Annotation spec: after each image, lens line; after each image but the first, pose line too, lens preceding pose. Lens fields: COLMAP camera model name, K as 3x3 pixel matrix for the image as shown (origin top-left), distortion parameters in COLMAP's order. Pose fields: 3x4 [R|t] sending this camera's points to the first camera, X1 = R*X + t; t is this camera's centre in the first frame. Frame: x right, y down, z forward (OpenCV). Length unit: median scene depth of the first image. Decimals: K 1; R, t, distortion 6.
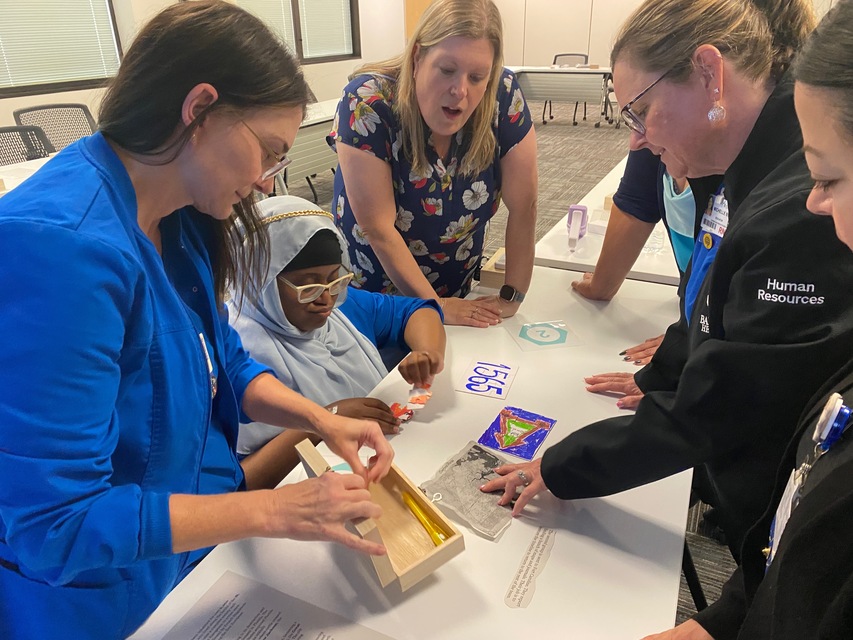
lens RADIAL K [[630.8, 0, 426.5], [0, 630.8, 320.0], [0, 0, 1]] dist [-0.008467, -0.002244]
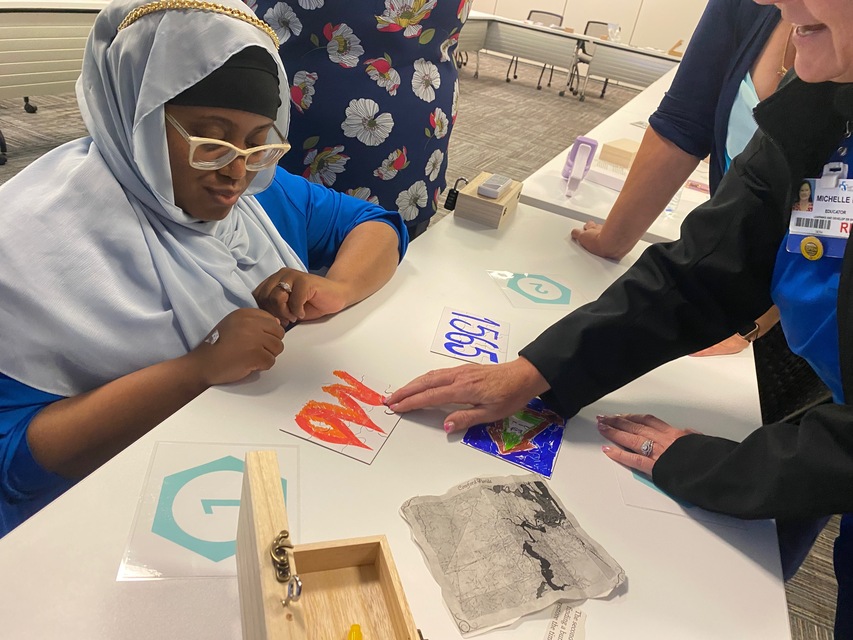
lens RADIAL K [[630.8, 0, 426.5], [0, 630.8, 320.0], [0, 0, 1]] dist [-0.008467, -0.002244]
pose [[0.980572, 0.141234, 0.136127, -0.028870], [-0.149106, 0.987585, 0.049429, 0.033011], [-0.127456, -0.068767, 0.989457, 0.236342]]
